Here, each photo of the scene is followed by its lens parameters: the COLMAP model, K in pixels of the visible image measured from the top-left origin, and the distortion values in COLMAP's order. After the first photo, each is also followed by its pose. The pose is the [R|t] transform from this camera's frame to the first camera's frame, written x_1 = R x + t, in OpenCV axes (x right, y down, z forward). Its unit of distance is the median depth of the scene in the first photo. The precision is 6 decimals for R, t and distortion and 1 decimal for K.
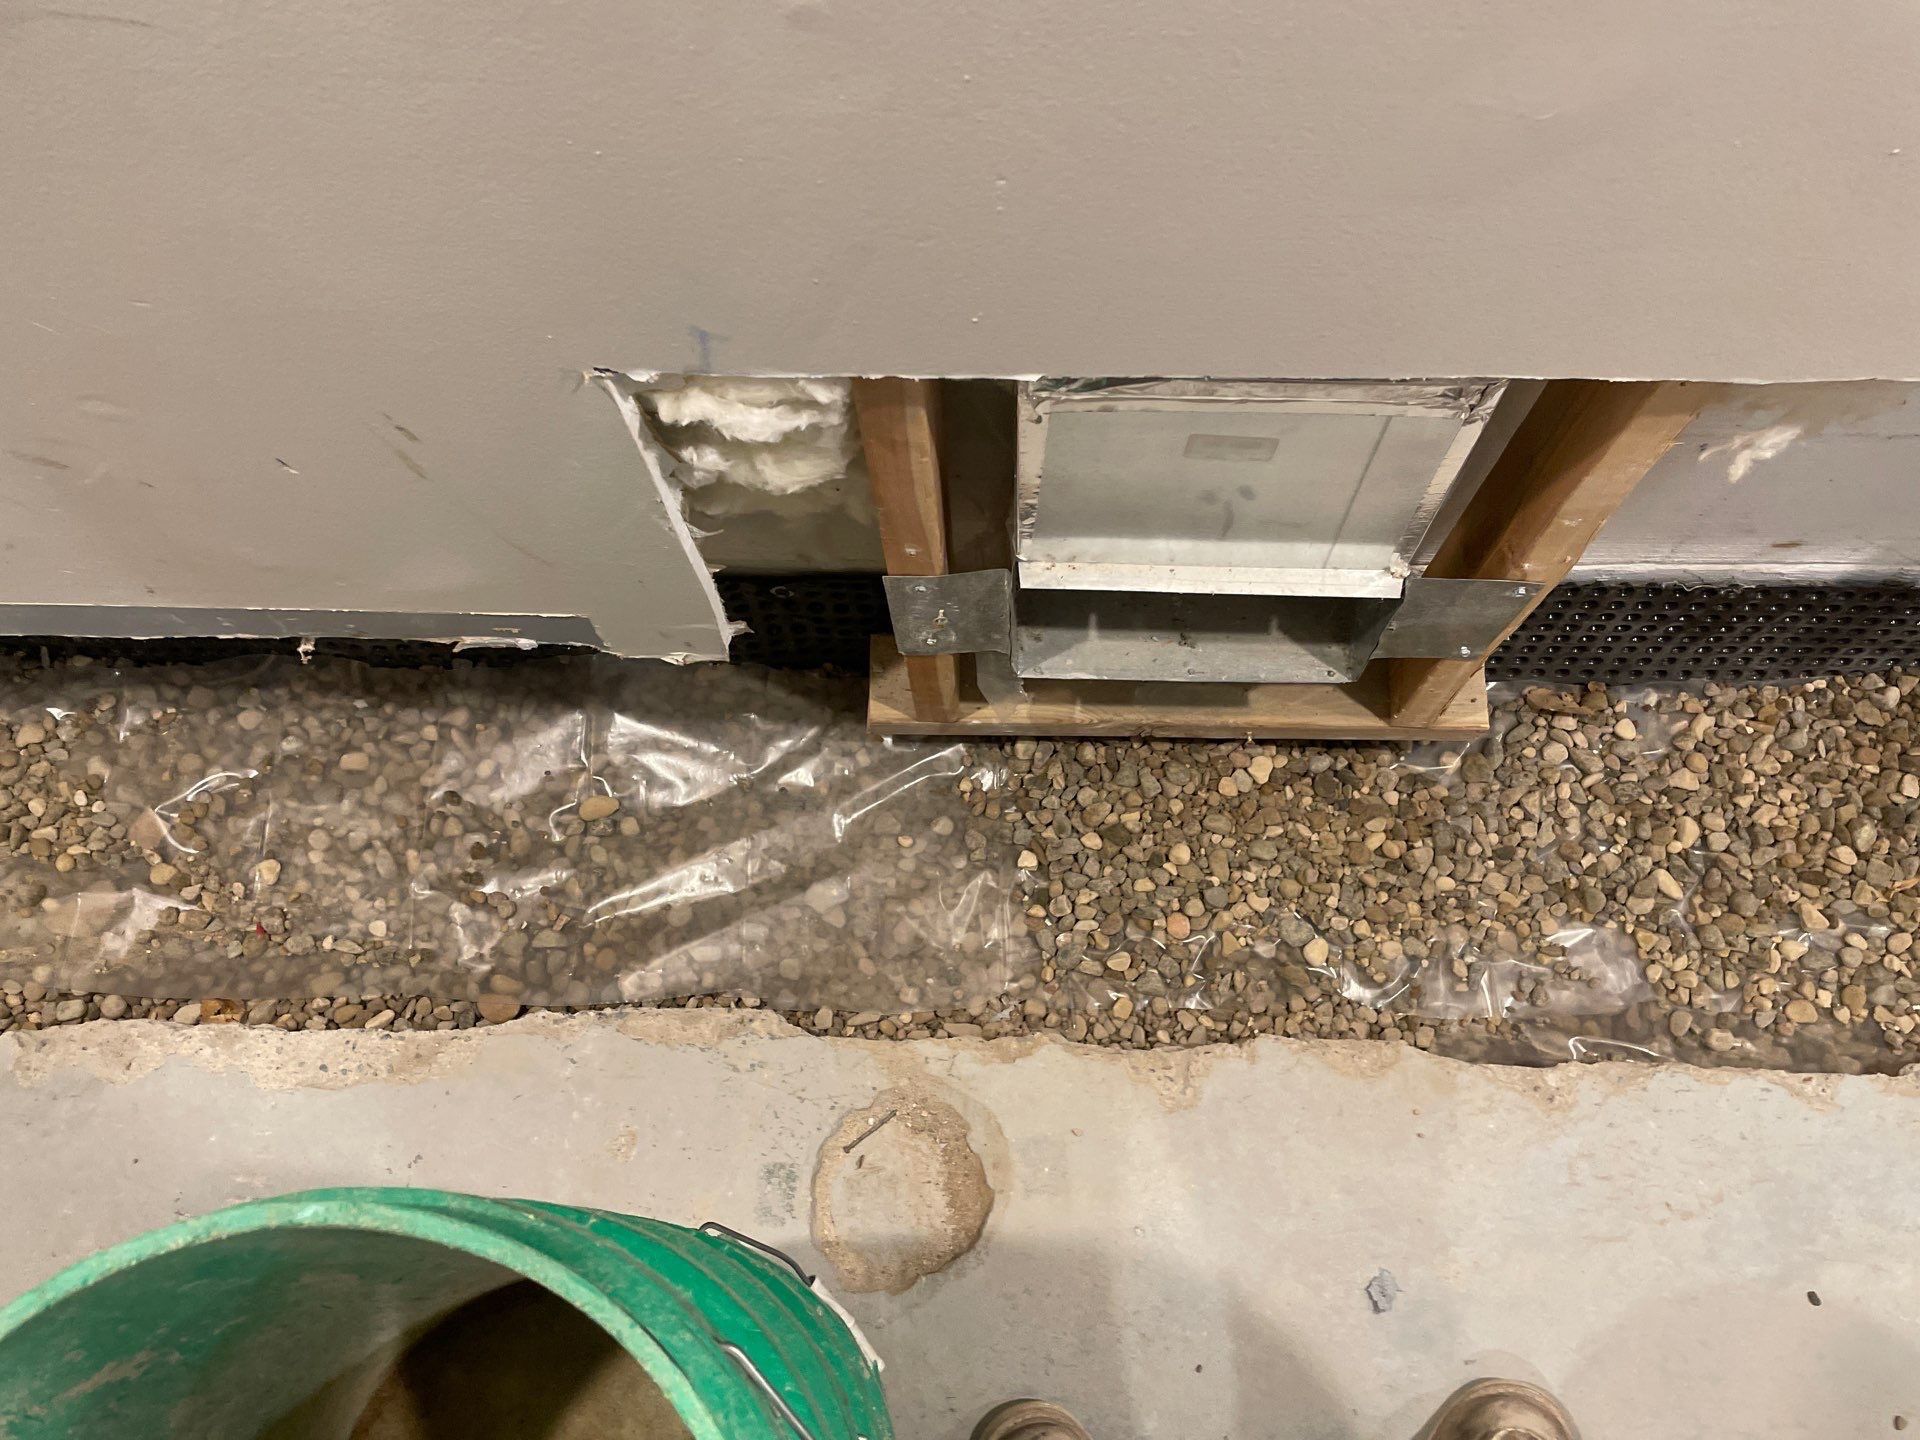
lens RADIAL K [[1435.4, 0, 960.0], [0, 1435.4, 720.0], [0, 0, 1]] dist [0.029815, -0.013044]
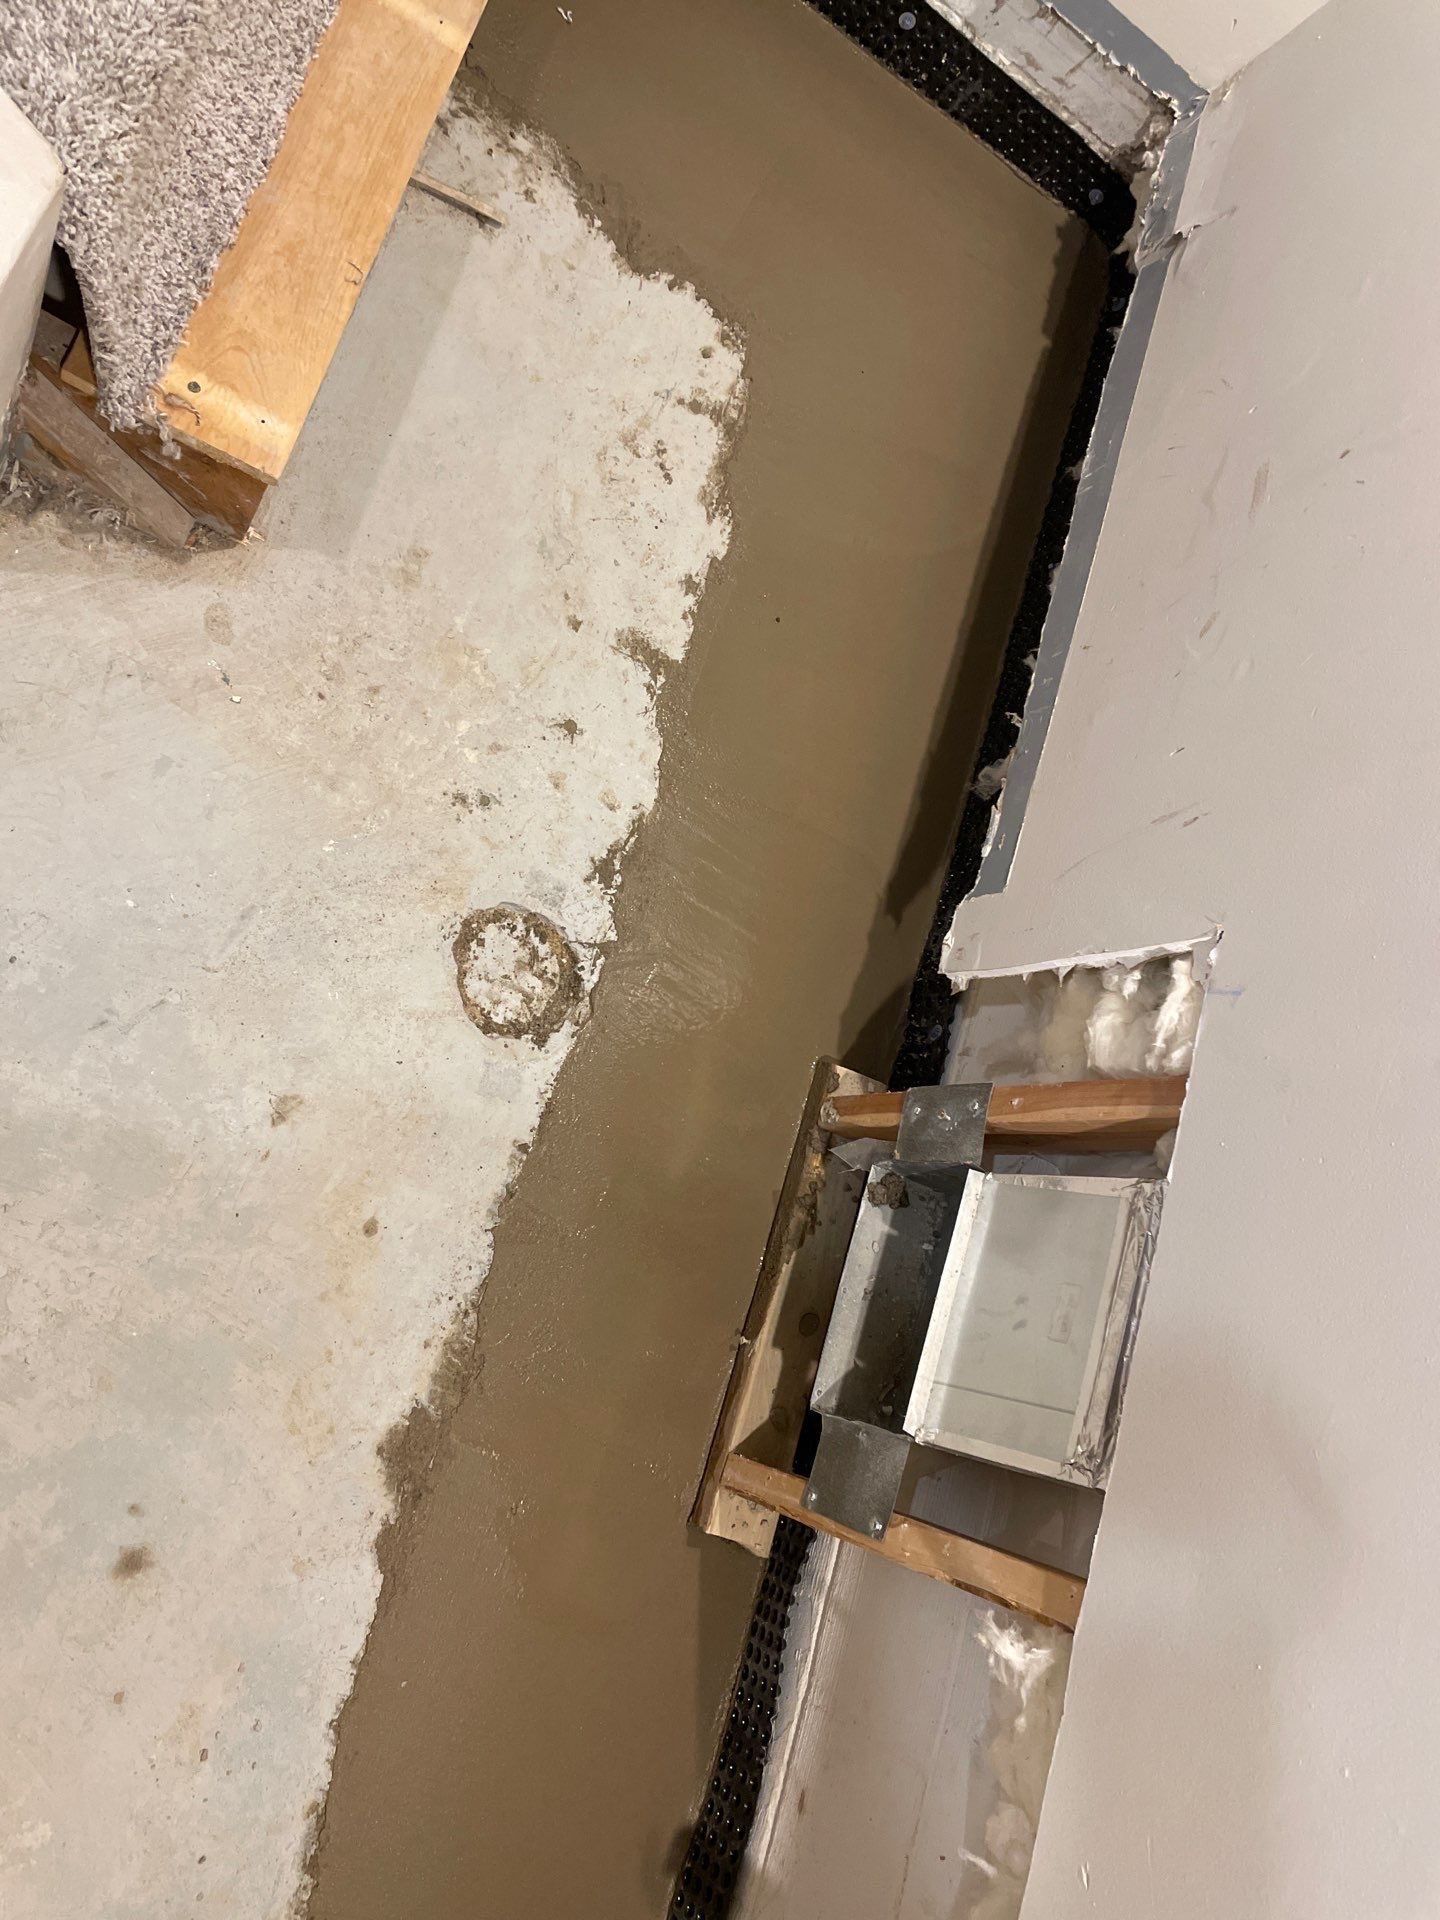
lens RADIAL K [[1435.4, 0, 720.0], [0, 1435.4, 960.0], [0, 0, 1]] dist [0.029815, -0.013044]
pose [[-0.266102, 0.932140, -0.245570, 0.236829], [-0.944284, -0.303264, -0.127903, 0.349782], [-0.193696, 0.197852, 0.960904, -0.349801]]
